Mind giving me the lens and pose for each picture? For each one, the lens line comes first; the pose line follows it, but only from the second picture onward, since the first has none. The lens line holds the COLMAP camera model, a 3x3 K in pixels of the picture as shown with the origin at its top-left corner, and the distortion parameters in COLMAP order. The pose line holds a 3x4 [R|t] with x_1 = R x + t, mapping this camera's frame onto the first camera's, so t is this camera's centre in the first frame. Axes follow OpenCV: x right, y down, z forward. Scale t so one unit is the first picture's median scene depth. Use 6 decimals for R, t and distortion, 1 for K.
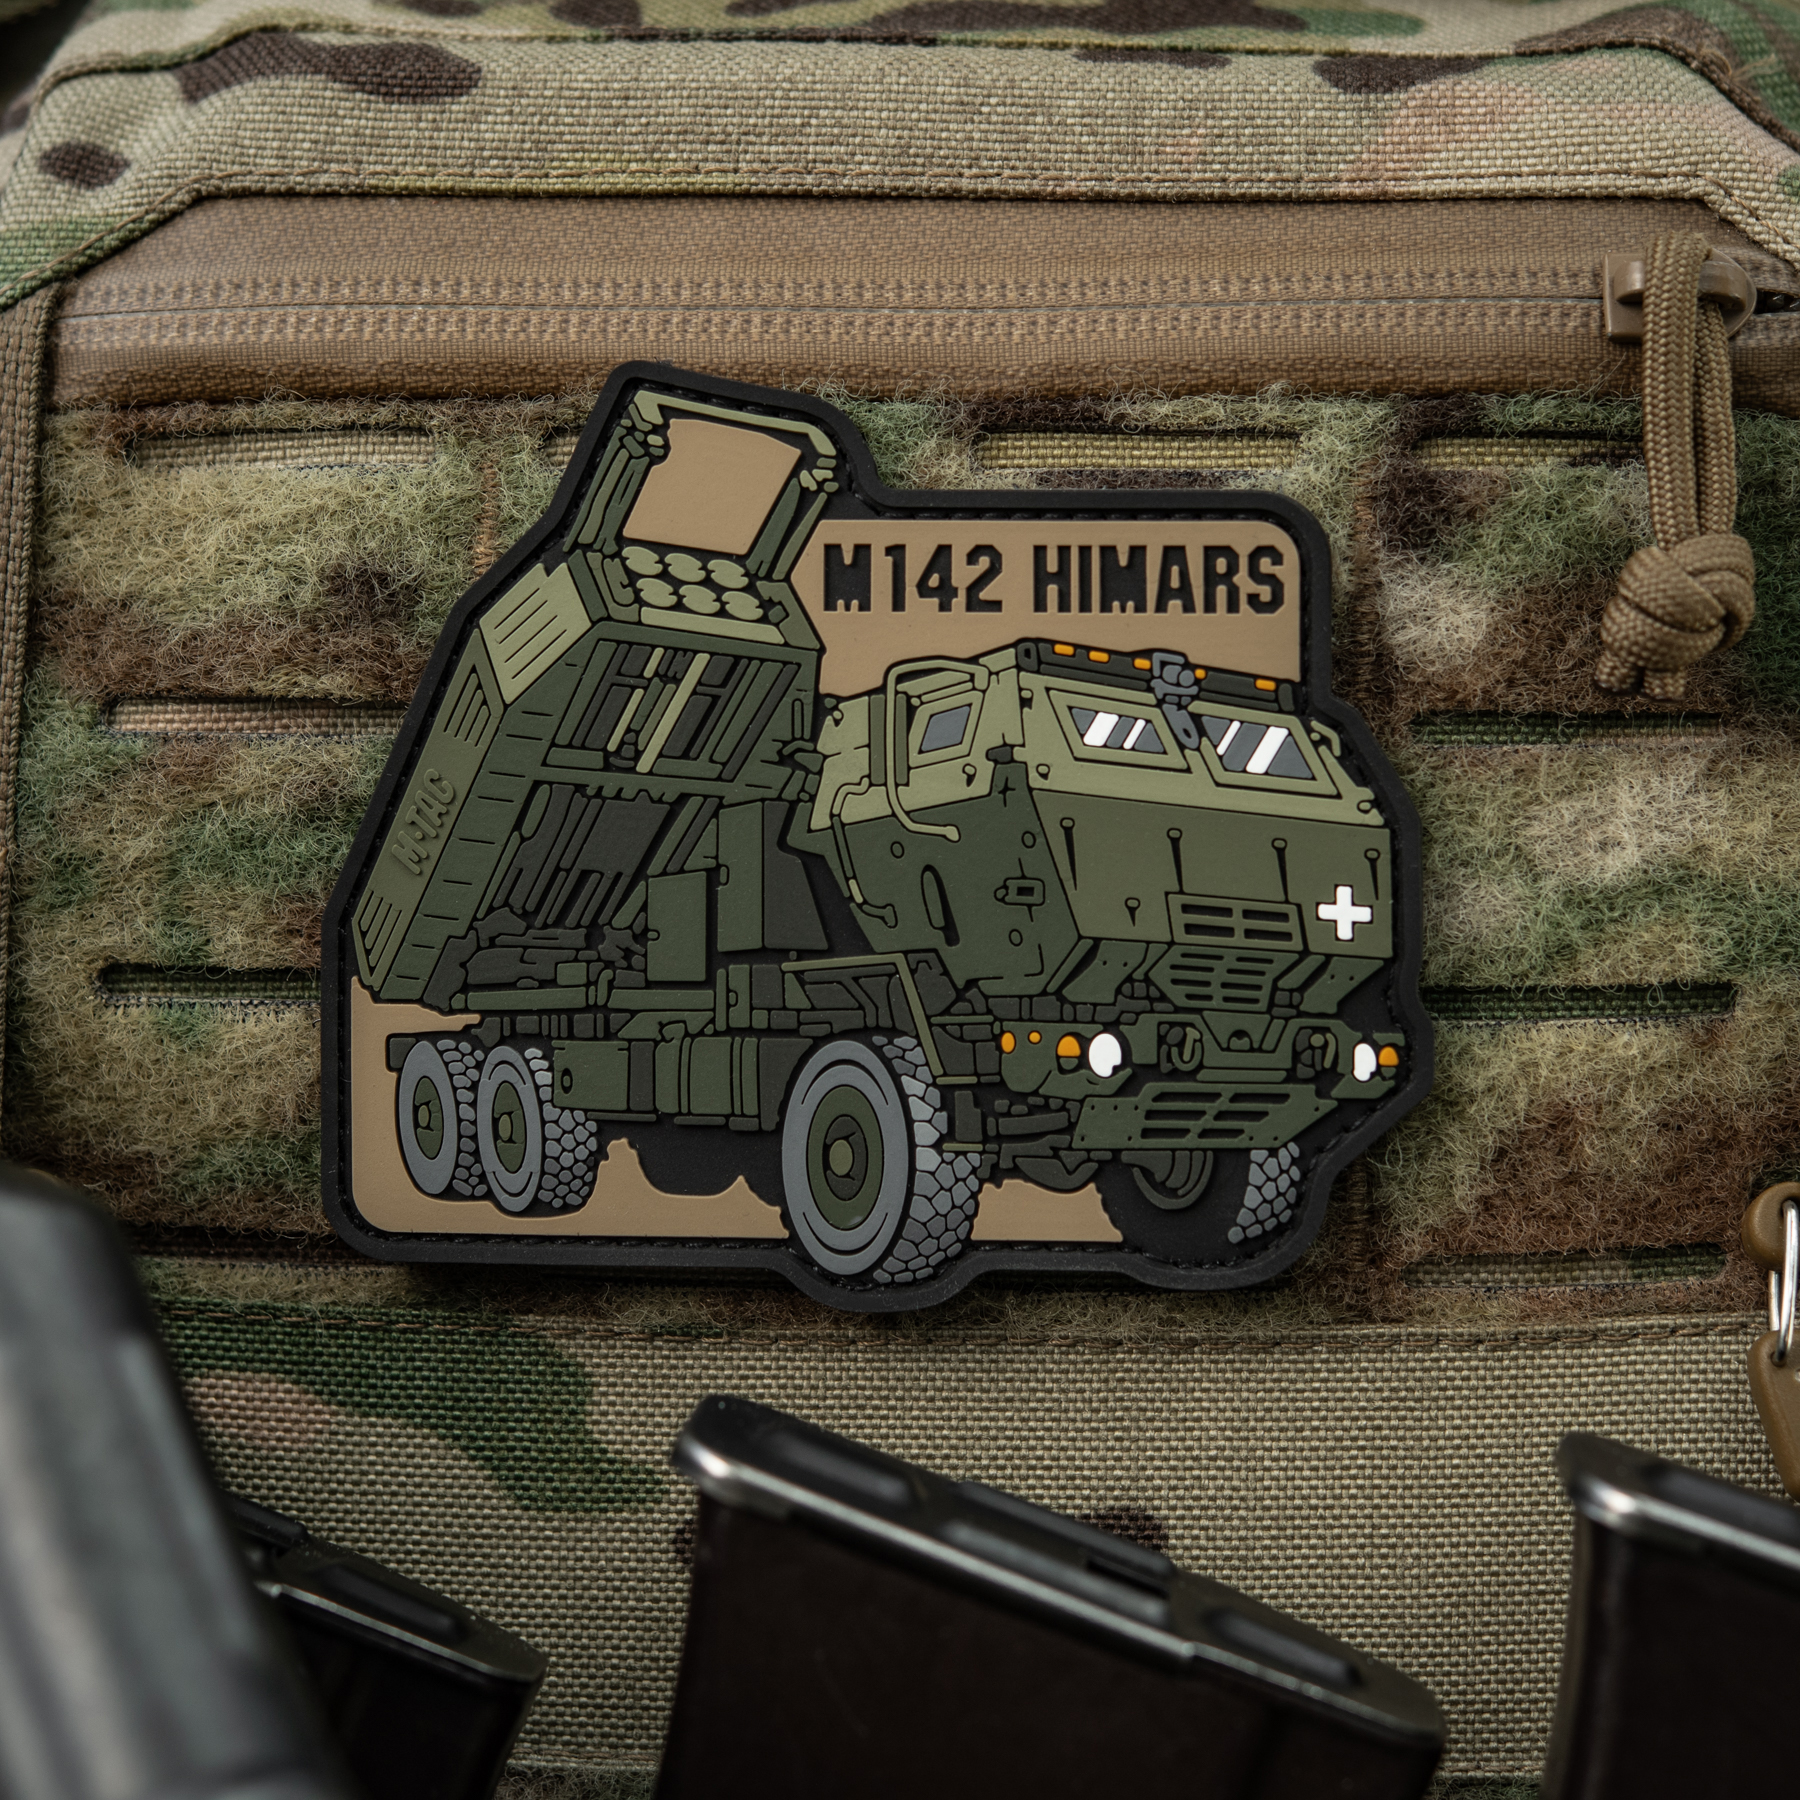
lens RADIAL K [[4846.6, 0, 974.5], [0, 4846.6, 866.2], [0, 0, 1]] dist [-0.073984, 0.000000]
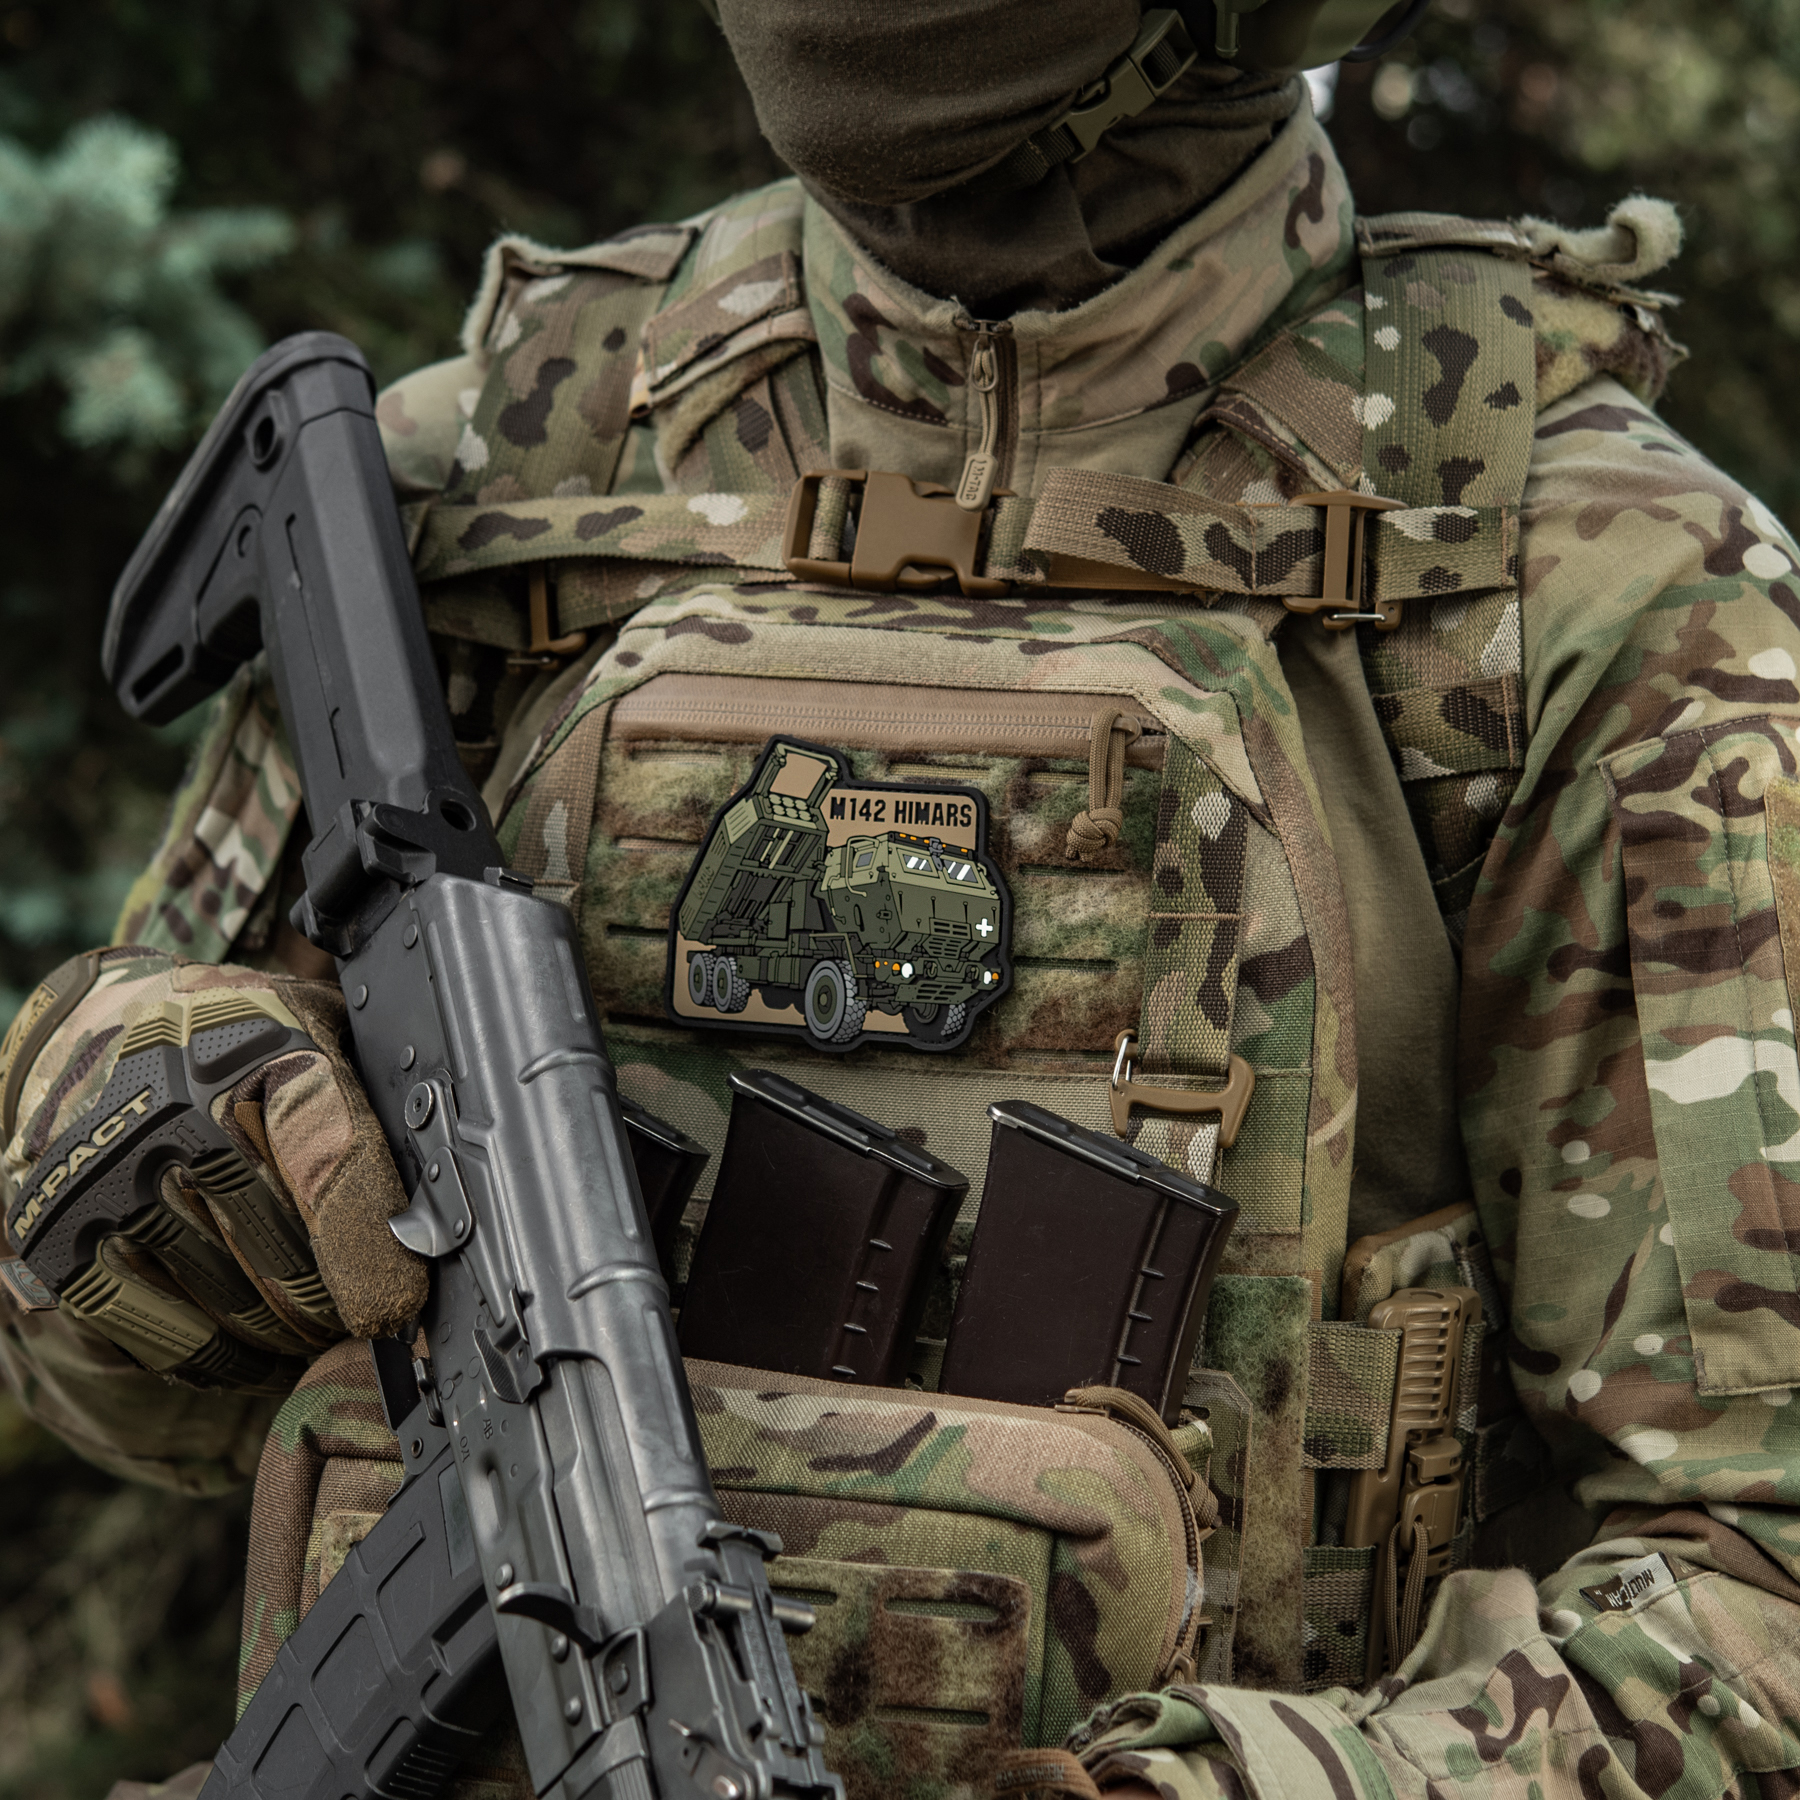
lens RADIAL K [[4846.6, 0, 917.9], [0, 4846.6, 885.1], [0, 0, 1]] dist [-0.073984, 0.000000]
pose [[0.948712, 0.055835, -0.311172, 0.965028], [-0.075497, 0.995815, -0.051496, 0.140339], [0.306995, 0.072347, 0.948957, -1.855068]]
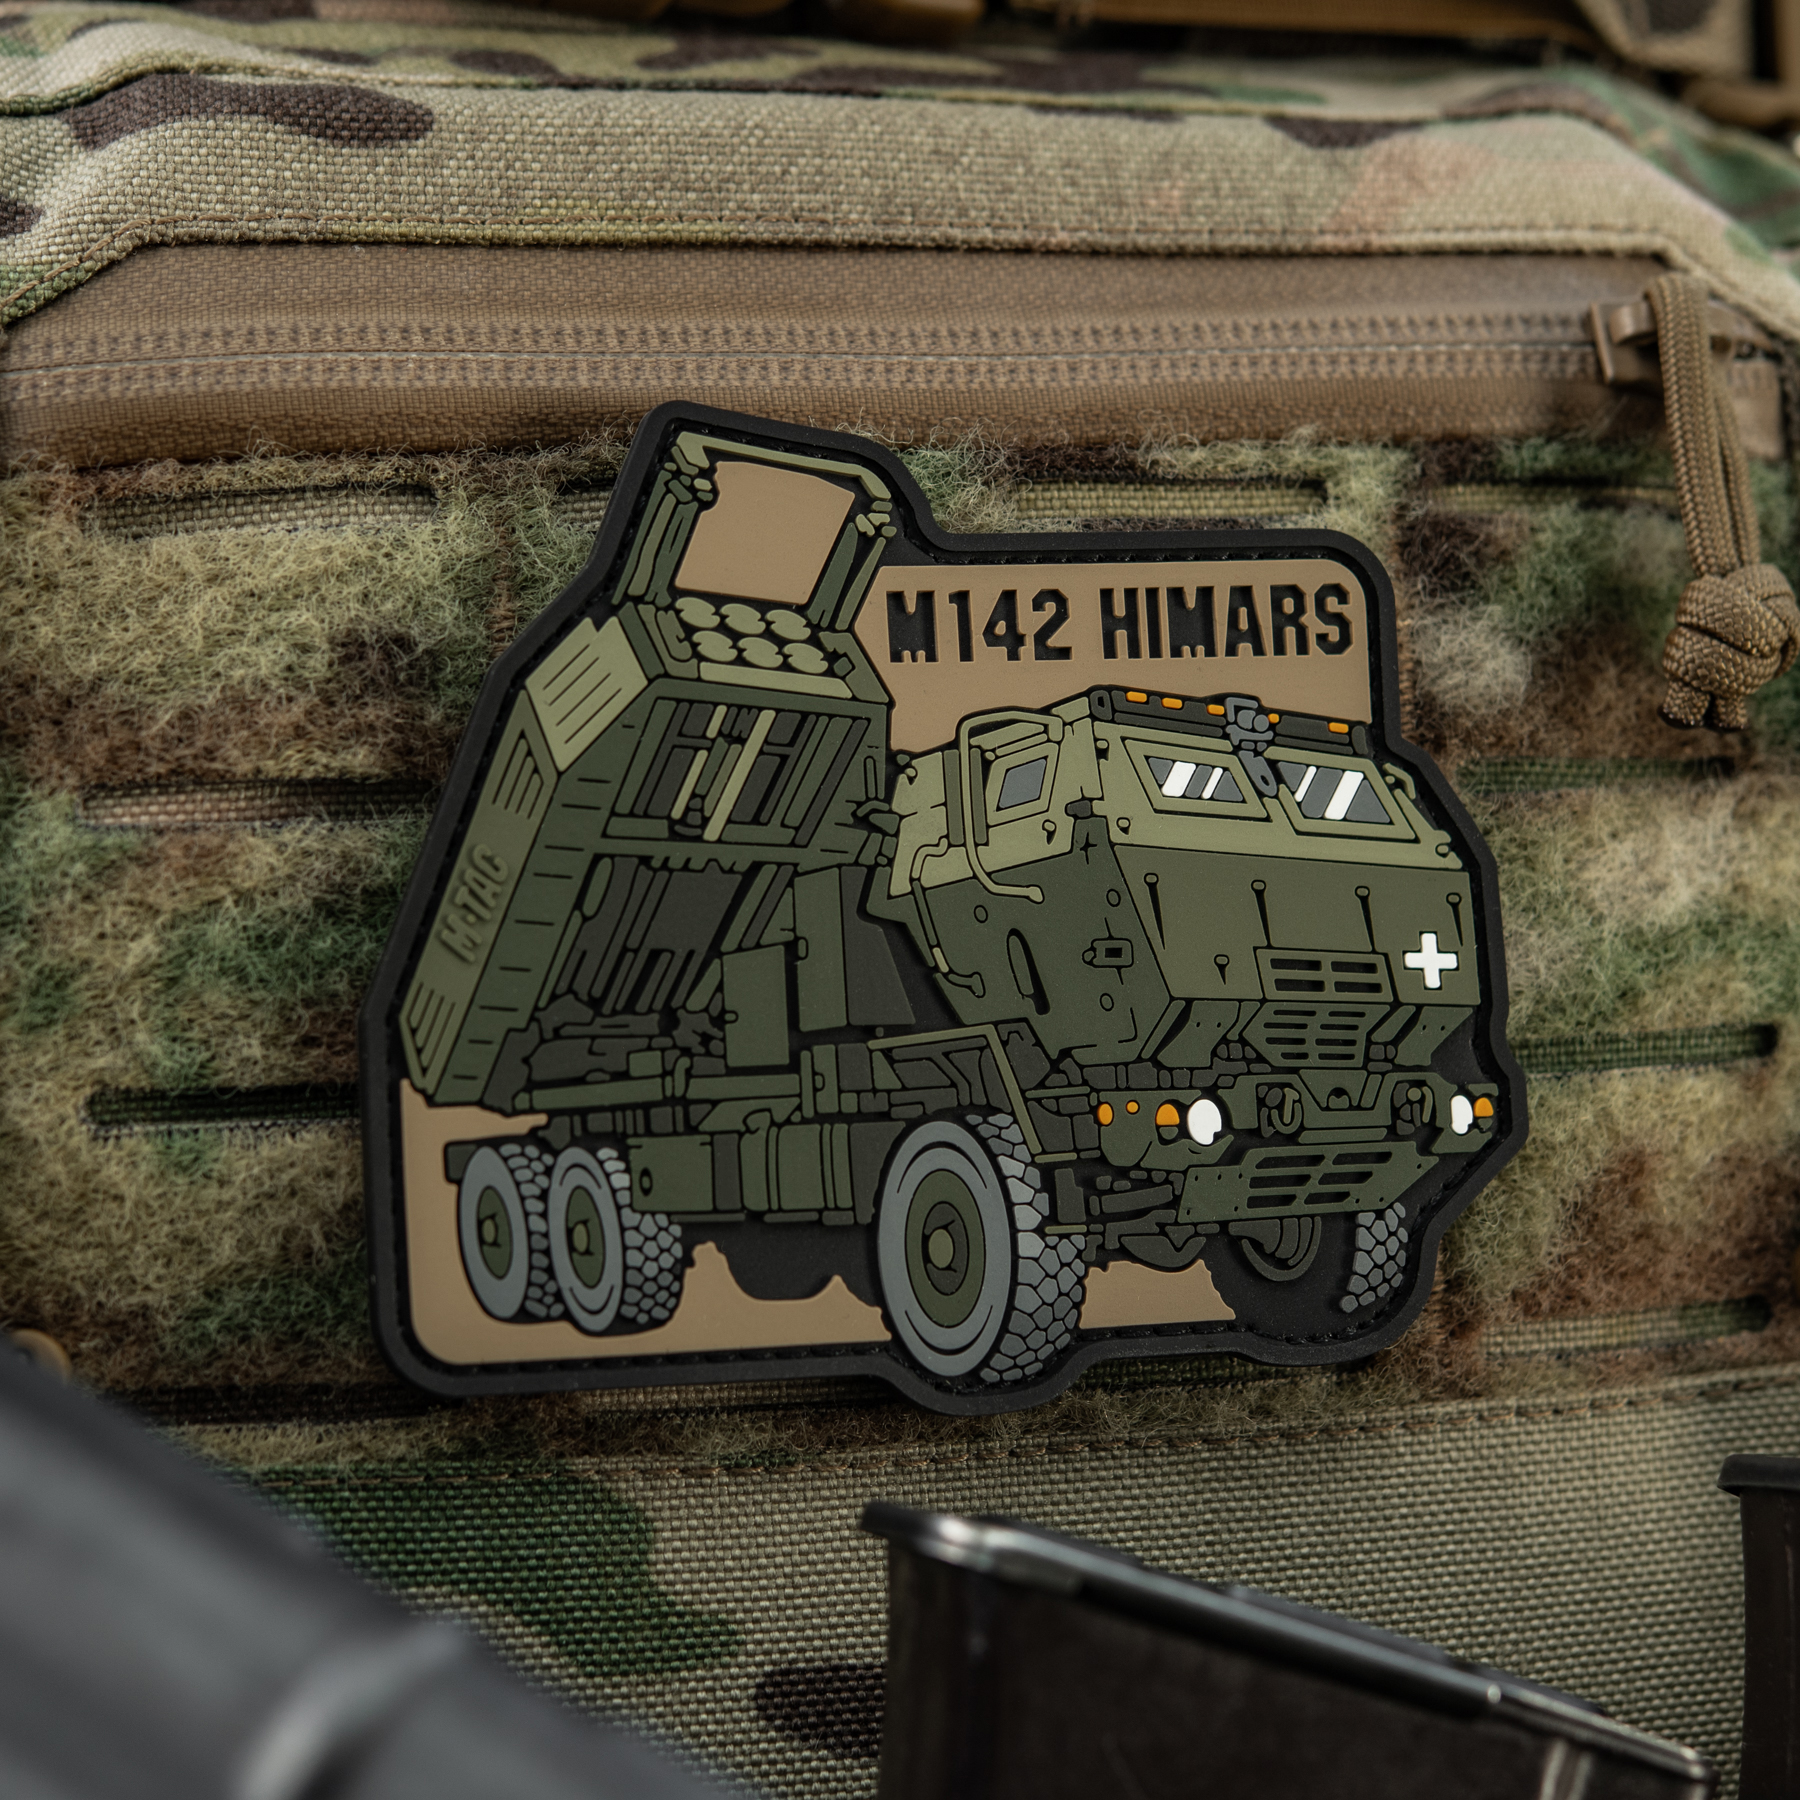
lens RADIAL K [[4846.6, 0, 965.0], [0, 4846.6, 892.3], [0, 0, 1]] dist [-0.073984, 0.000000]
pose [[0.946922, -0.033029, 0.319761, -0.316738], [0.071015, 0.991625, -0.107870, 0.092795], [-0.313520, 0.124853, 0.941338, 0.120422]]
